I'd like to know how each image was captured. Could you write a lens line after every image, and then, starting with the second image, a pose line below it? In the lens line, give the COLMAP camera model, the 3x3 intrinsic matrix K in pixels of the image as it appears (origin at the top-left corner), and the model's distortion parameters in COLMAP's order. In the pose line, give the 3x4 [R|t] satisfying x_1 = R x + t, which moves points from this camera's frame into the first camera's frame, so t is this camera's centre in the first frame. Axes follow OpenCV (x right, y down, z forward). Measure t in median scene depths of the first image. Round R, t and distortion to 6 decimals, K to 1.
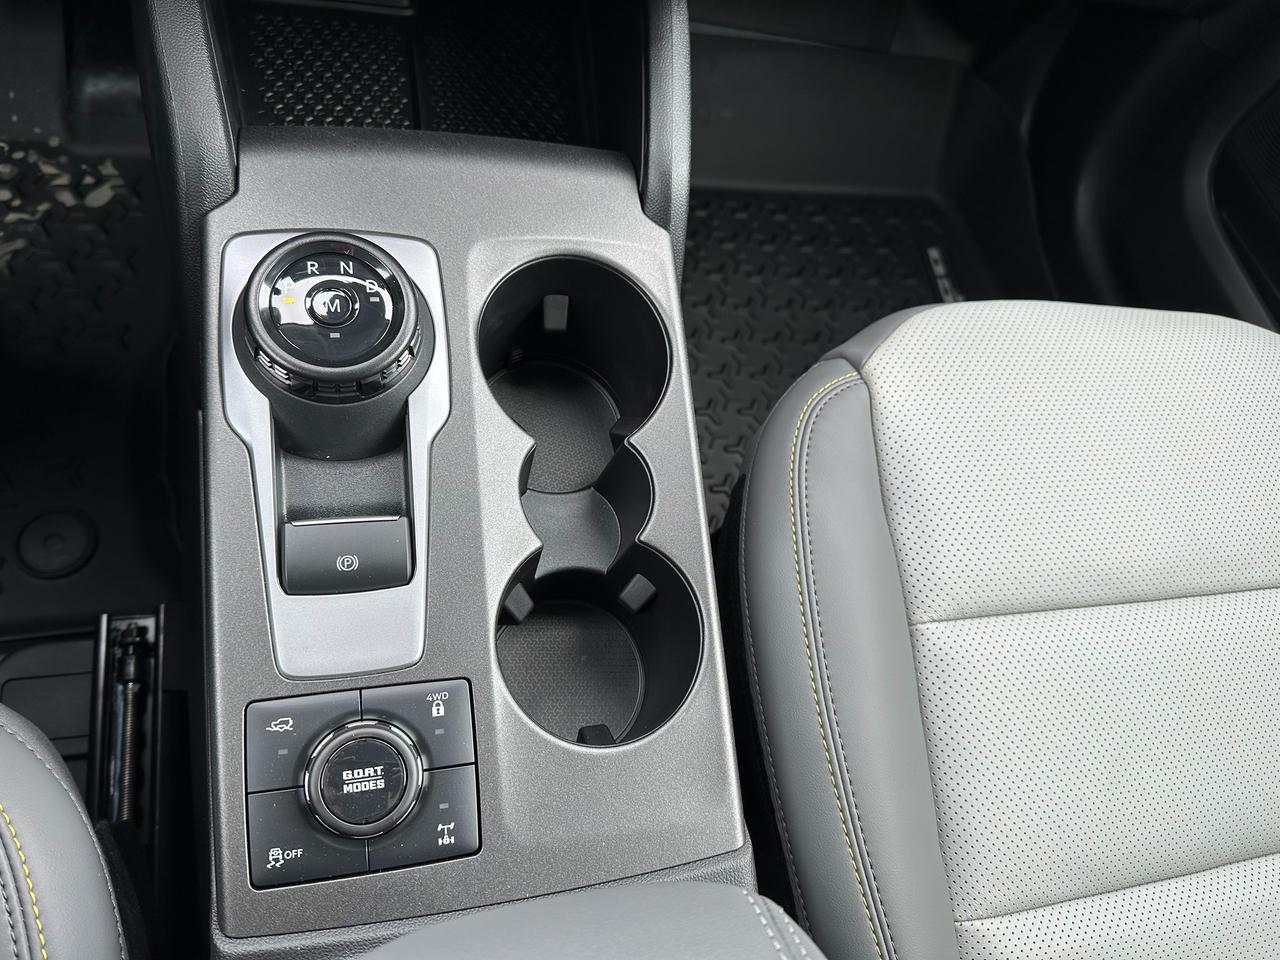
lens RADIAL K [[900.1, 0, 611.4], [0, 900.1, 434.8], [0, 0, 1]] dist [0.001794, -0.056368]
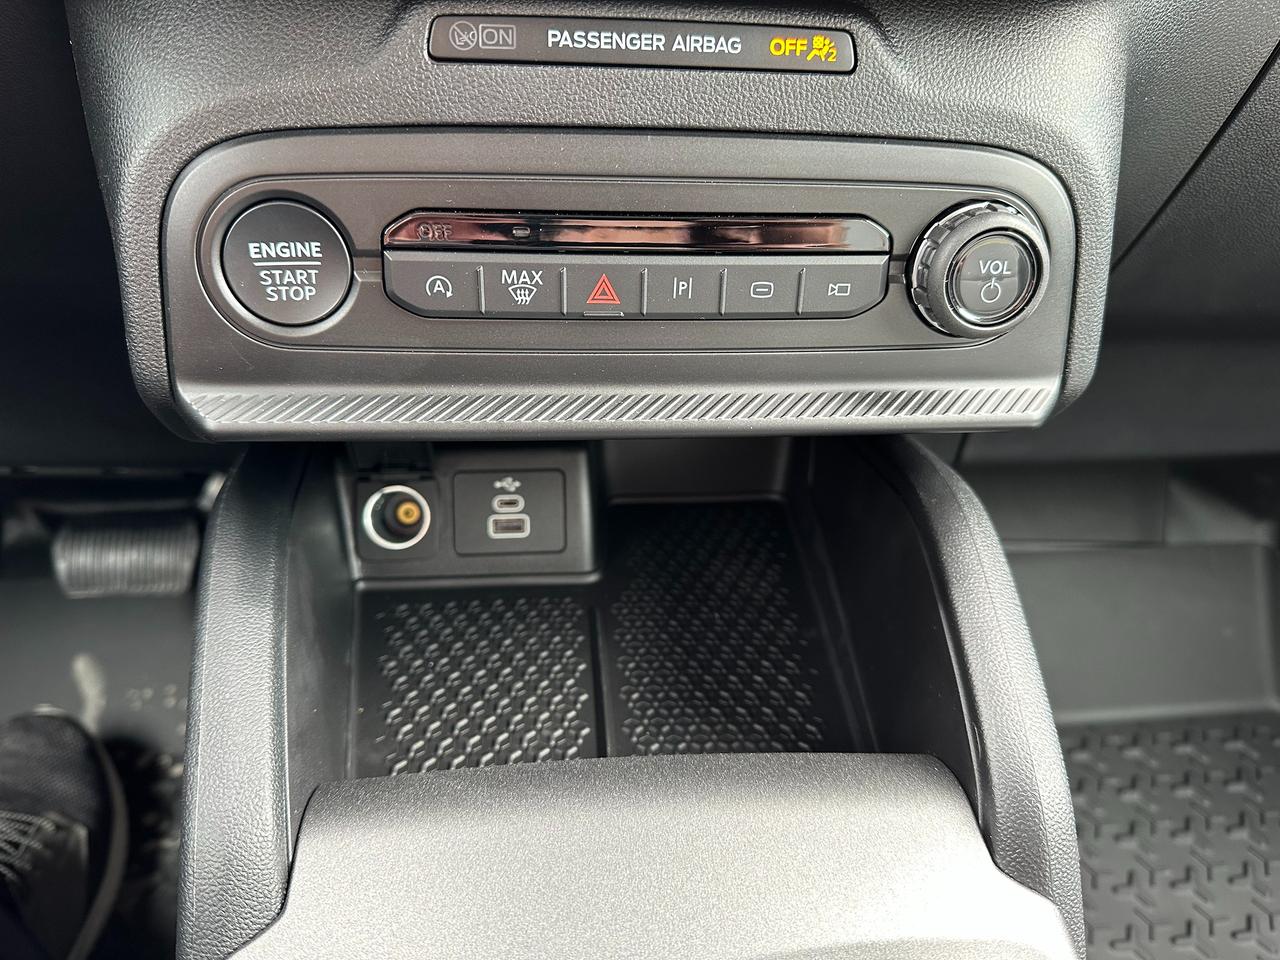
lens RADIAL K [[993.5, 0, 640.0], [0, 993.5, 480.0], [0, 0, 1]] dist [0.001353, -0.008463]
pose [[0.977256, -0.140078, -0.159215, -0.038305], [0.043464, 0.867152, -0.496143, -0.128999], [0.207563, 0.477938, 0.853518, 0.258428]]
